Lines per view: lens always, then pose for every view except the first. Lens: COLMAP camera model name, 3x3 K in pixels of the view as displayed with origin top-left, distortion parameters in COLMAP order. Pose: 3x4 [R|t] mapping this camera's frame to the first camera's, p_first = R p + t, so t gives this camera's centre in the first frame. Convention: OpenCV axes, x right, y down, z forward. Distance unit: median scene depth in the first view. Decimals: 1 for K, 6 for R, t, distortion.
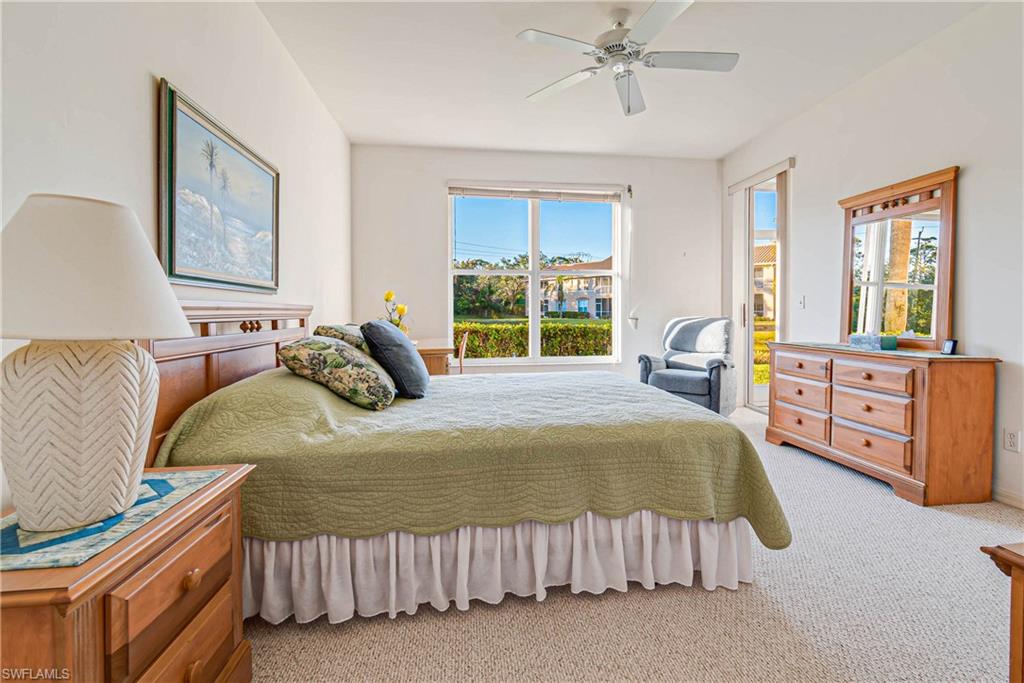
lens RADIAL K [[466.0, 0, 525.5], [0, 466.0, 314.4], [0, 0, 1]] dist [0.005579, -0.001537]
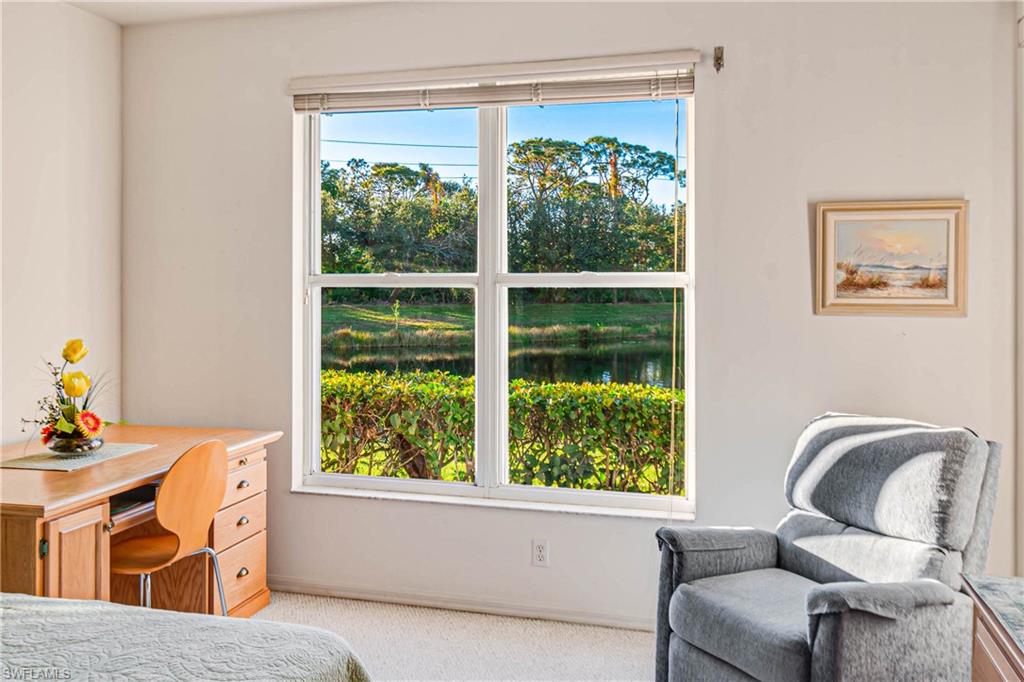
lens RADIAL K [[862.5, 0, 513.1], [0, 862.5, 290.6], [0, 0, 1]] dist [0.019767, -0.022855]
pose [[0.917661, 0.007554, -0.397292, 0.905525], [-0.010378, 0.999934, -0.004960, -0.200967], [0.397228, 0.008675, 0.917679, 0.783465]]
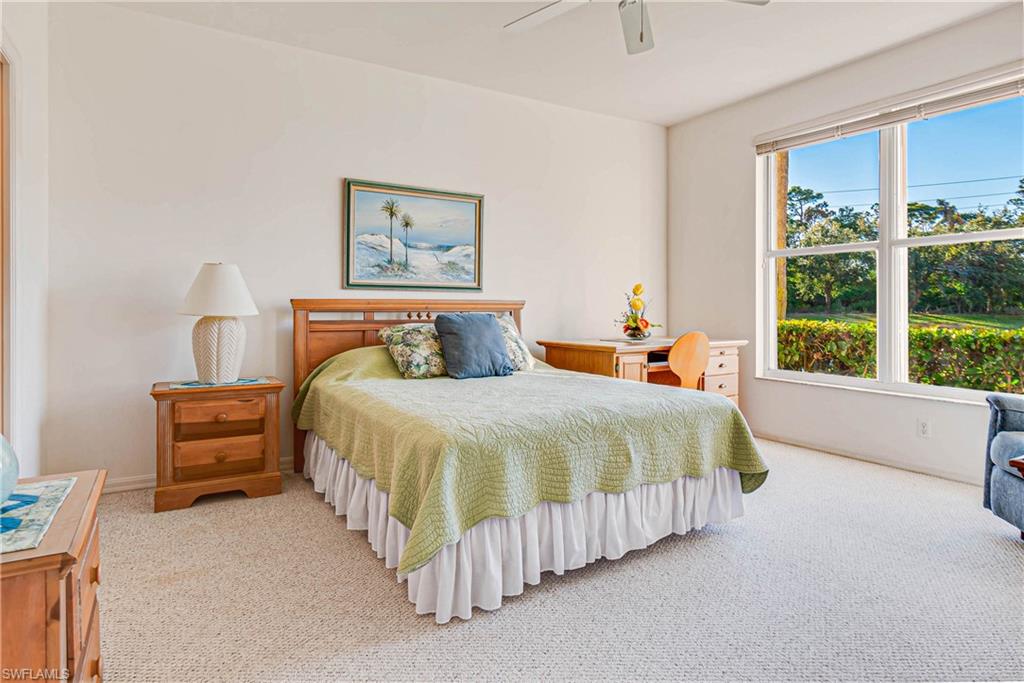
lens RADIAL K [[569.0, 0, 520.8], [0, 569.0, 311.9], [0, 0, 1]] dist [0.005639, -0.002528]
pose [[0.408818, 0.016524, -0.912467, 1.349857], [-0.008553, 0.999862, 0.014274, -0.016704], [0.912576, 0.001969, 0.408902, 0.632295]]
